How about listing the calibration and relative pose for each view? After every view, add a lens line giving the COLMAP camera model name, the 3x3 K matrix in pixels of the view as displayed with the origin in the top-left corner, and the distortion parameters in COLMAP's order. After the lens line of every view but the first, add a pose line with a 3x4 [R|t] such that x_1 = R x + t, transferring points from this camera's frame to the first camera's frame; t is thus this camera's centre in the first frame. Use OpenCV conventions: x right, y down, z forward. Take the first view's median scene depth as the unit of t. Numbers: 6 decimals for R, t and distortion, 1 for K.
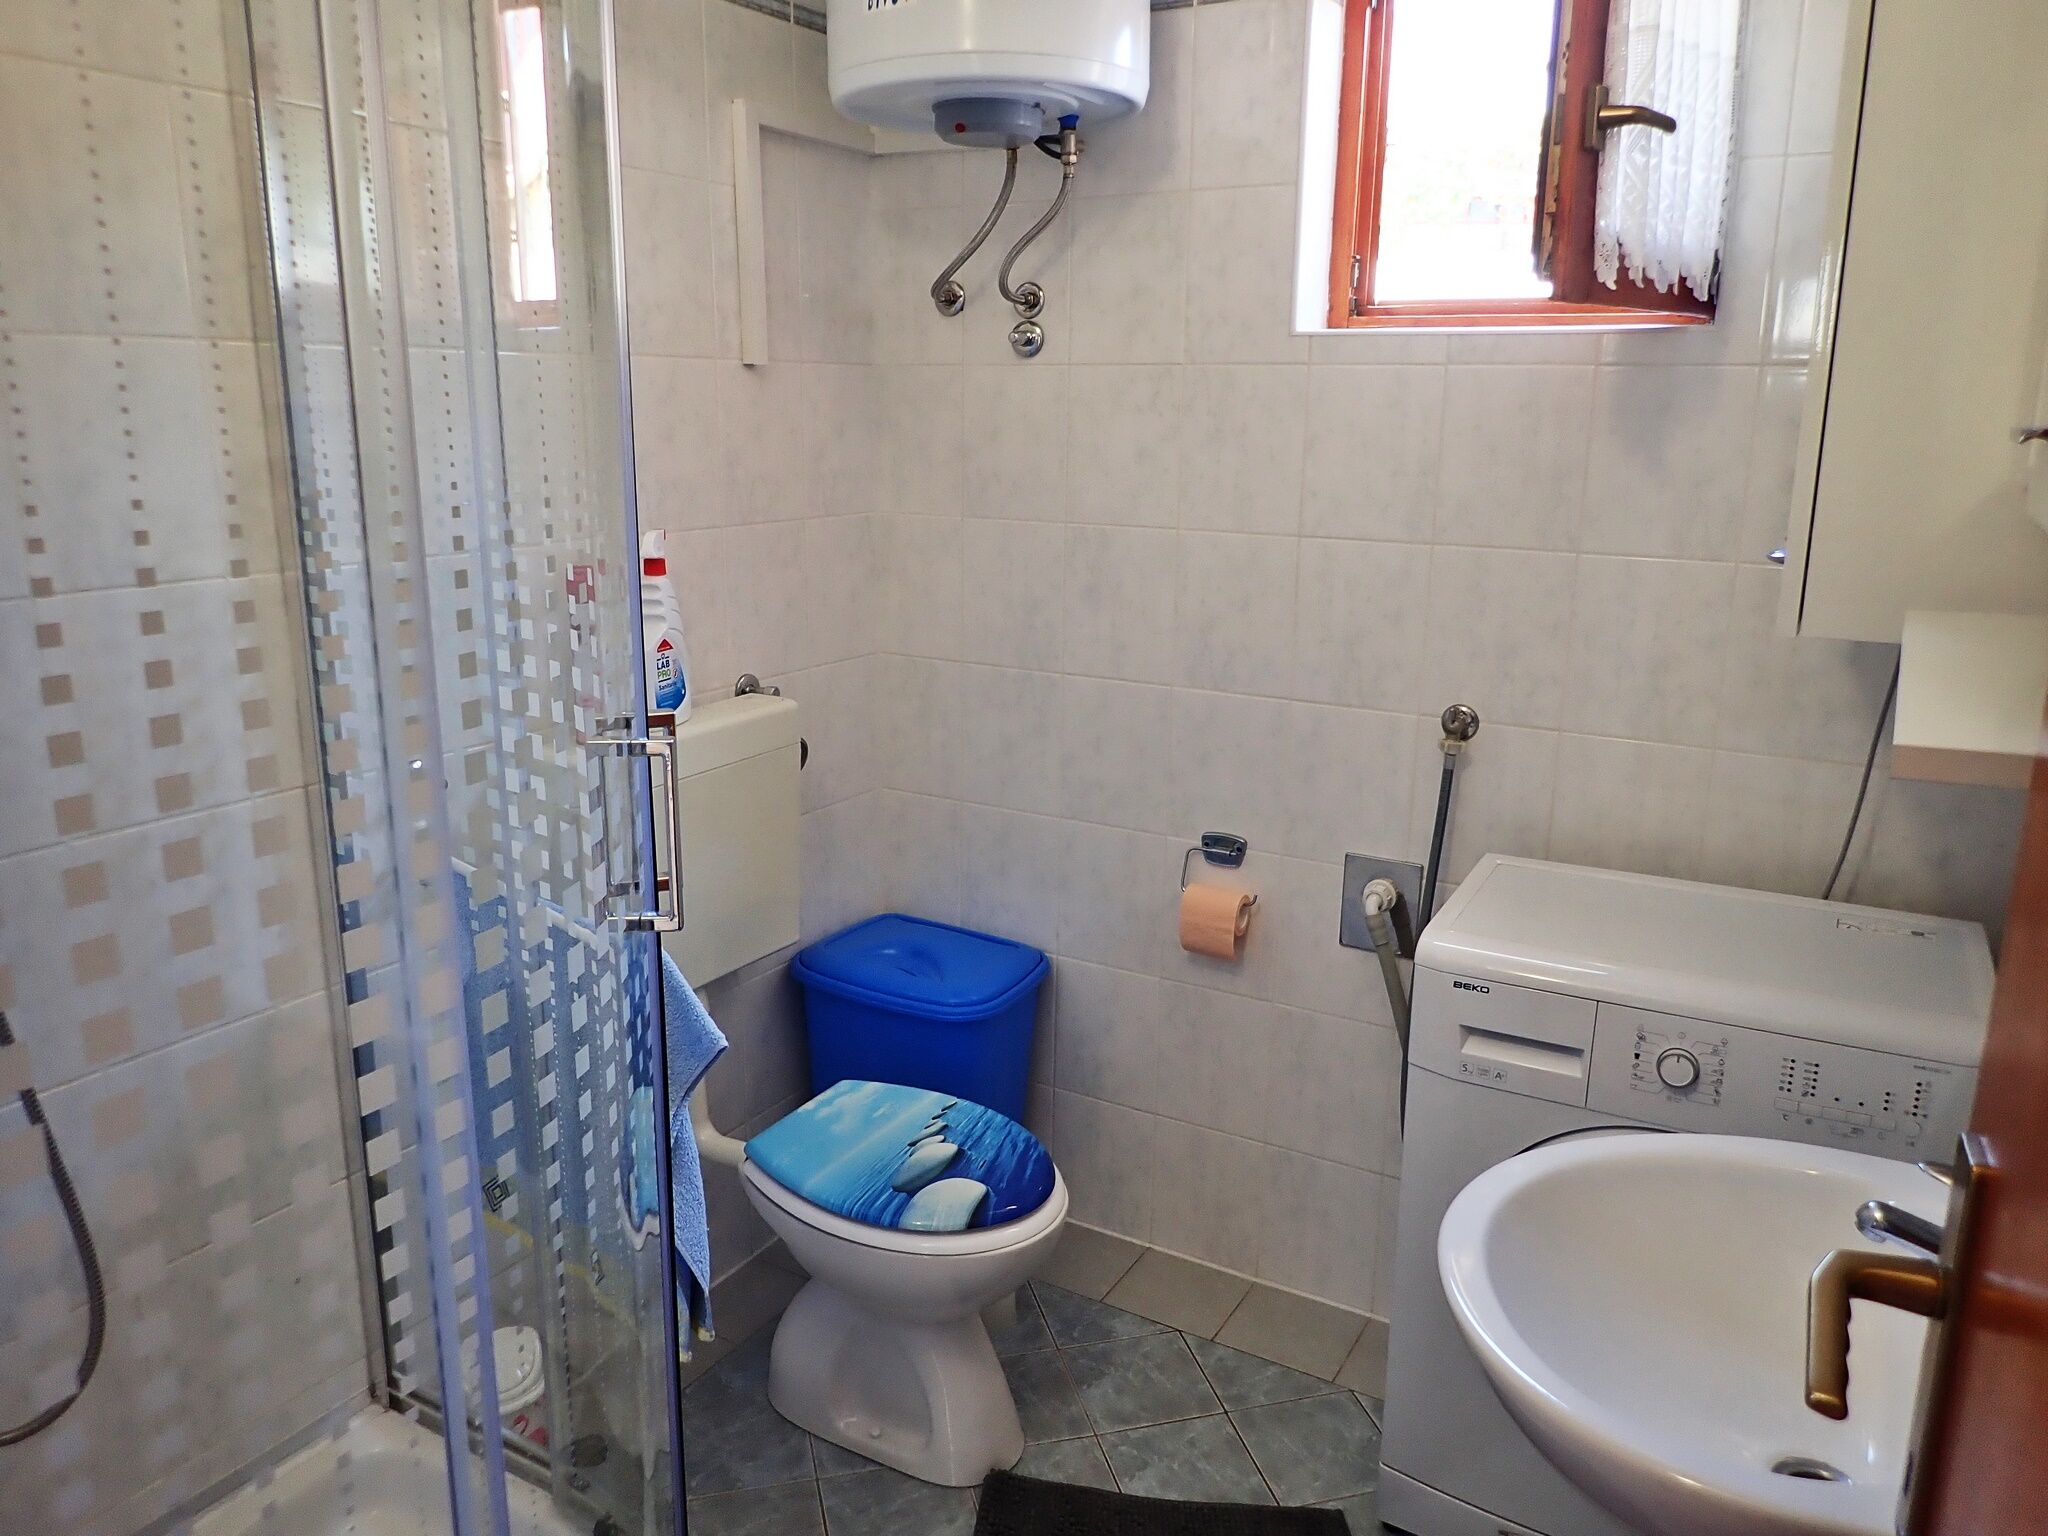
lens RADIAL K [[1499.3, 0, 1024.0], [0, 1499.3, 768.0], [0, 0, 1]] dist [-0.003667, -0.008597]
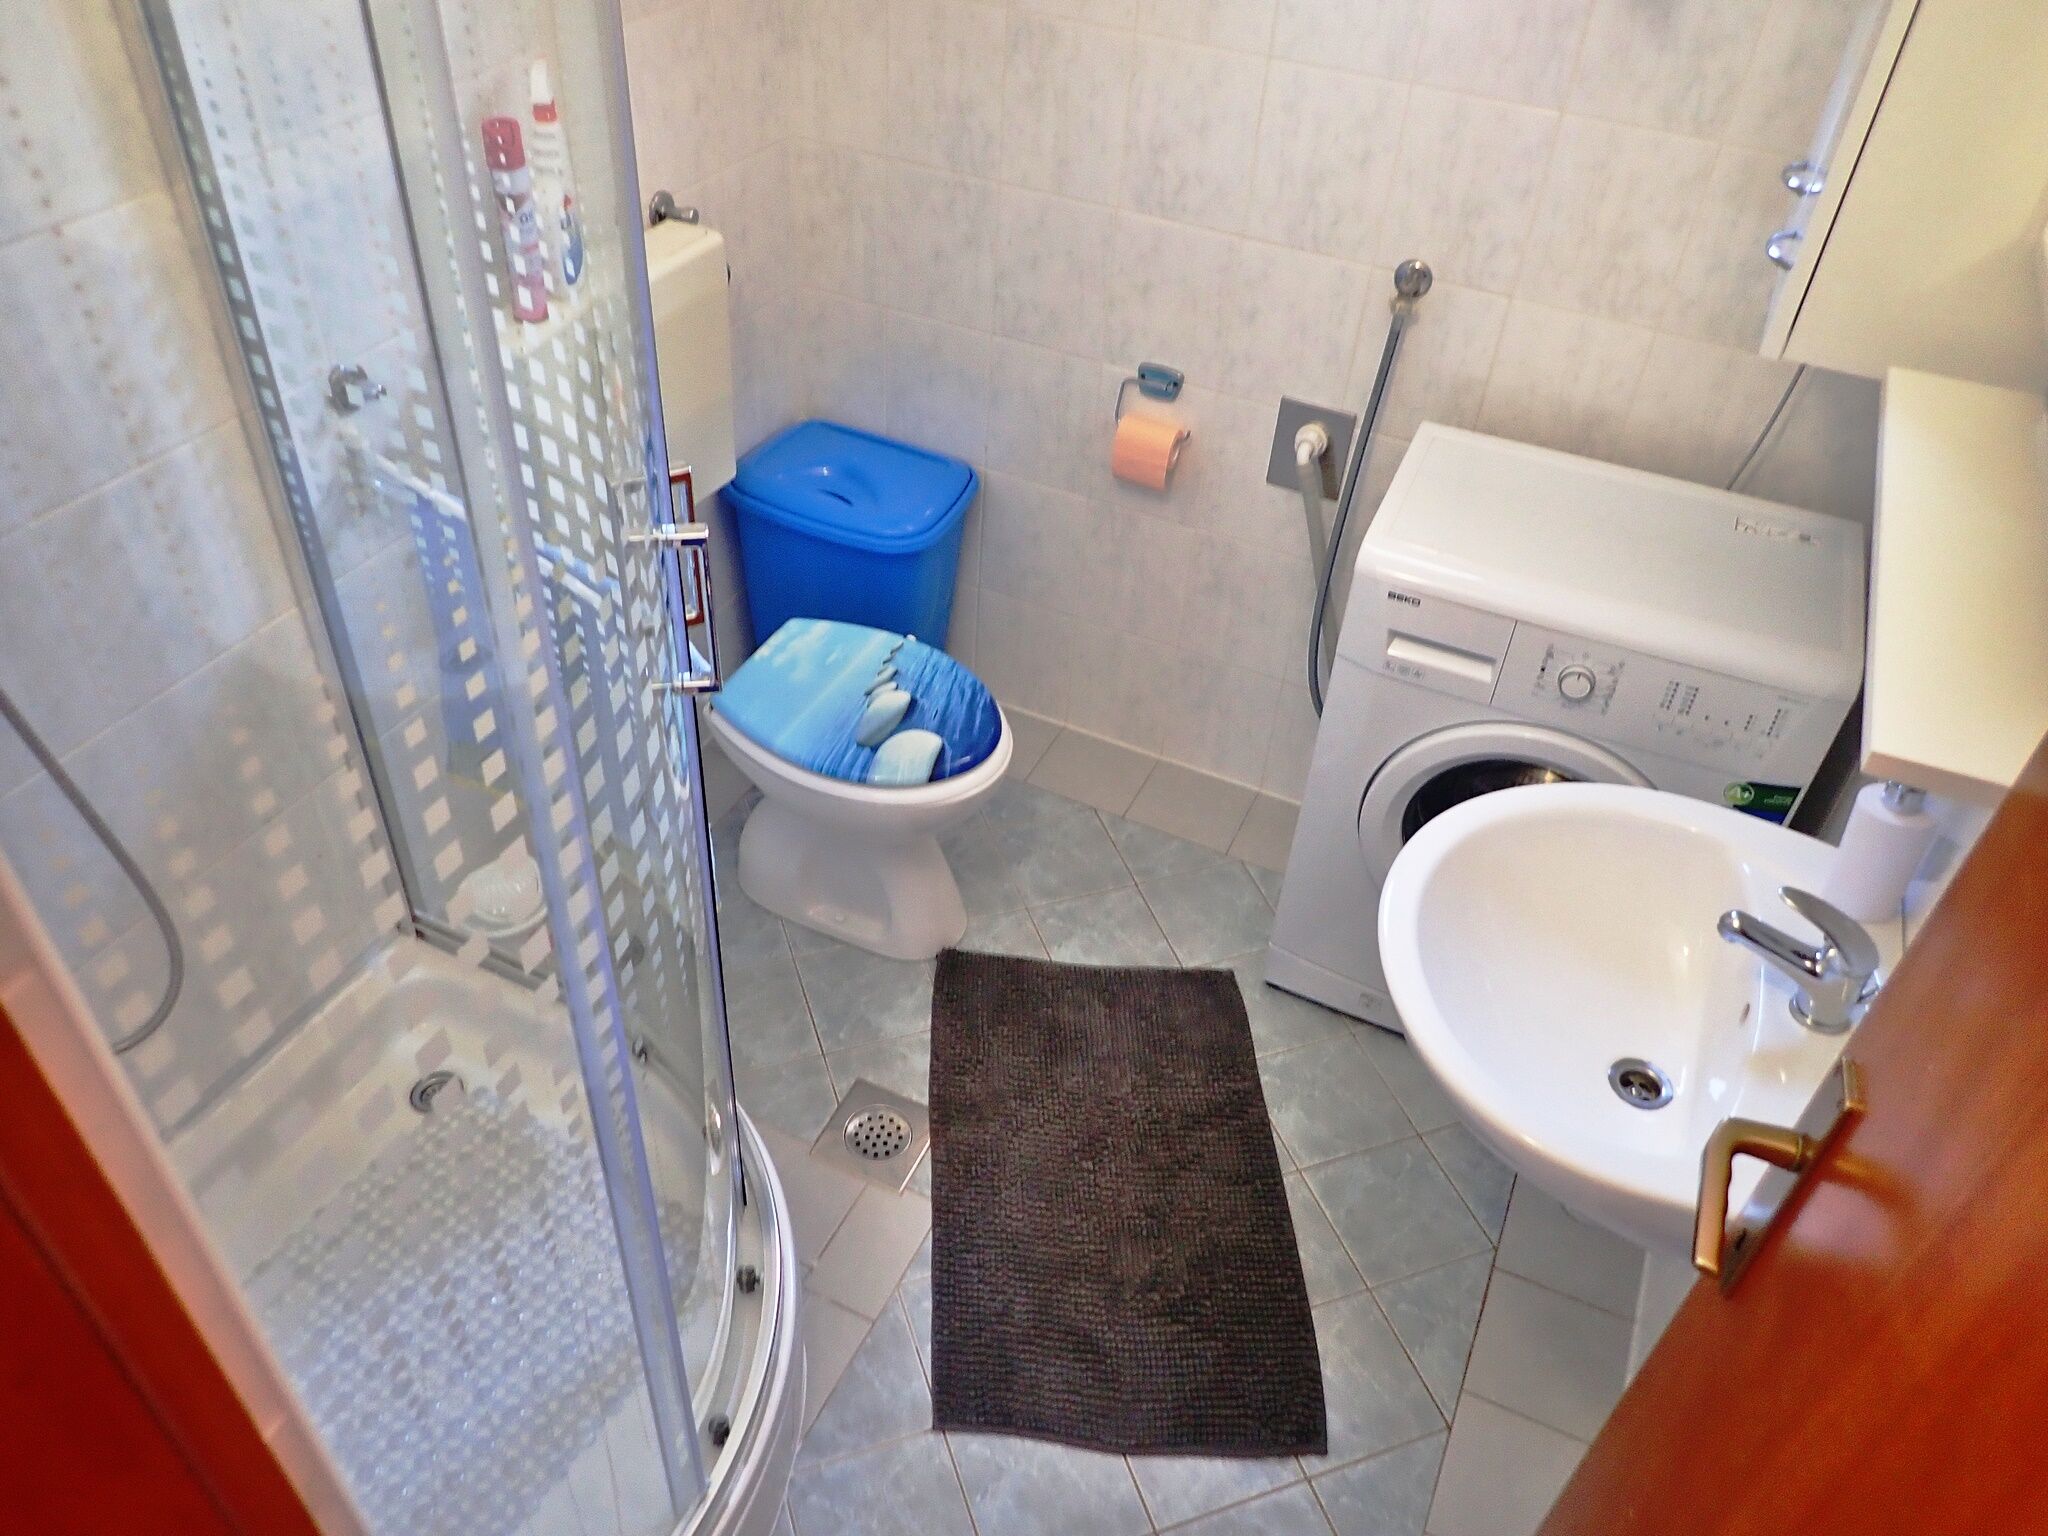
lens RADIAL K [[1499.3, 0, 1024.0], [0, 1499.3, 768.0], [0, 0, 1]] dist [-0.003667, -0.008597]
pose [[0.994827, -0.022907, 0.098968, -0.069140], [-0.024150, 0.892980, 0.449448, -0.183144], [-0.098672, -0.449514, 0.887807, 0.008571]]
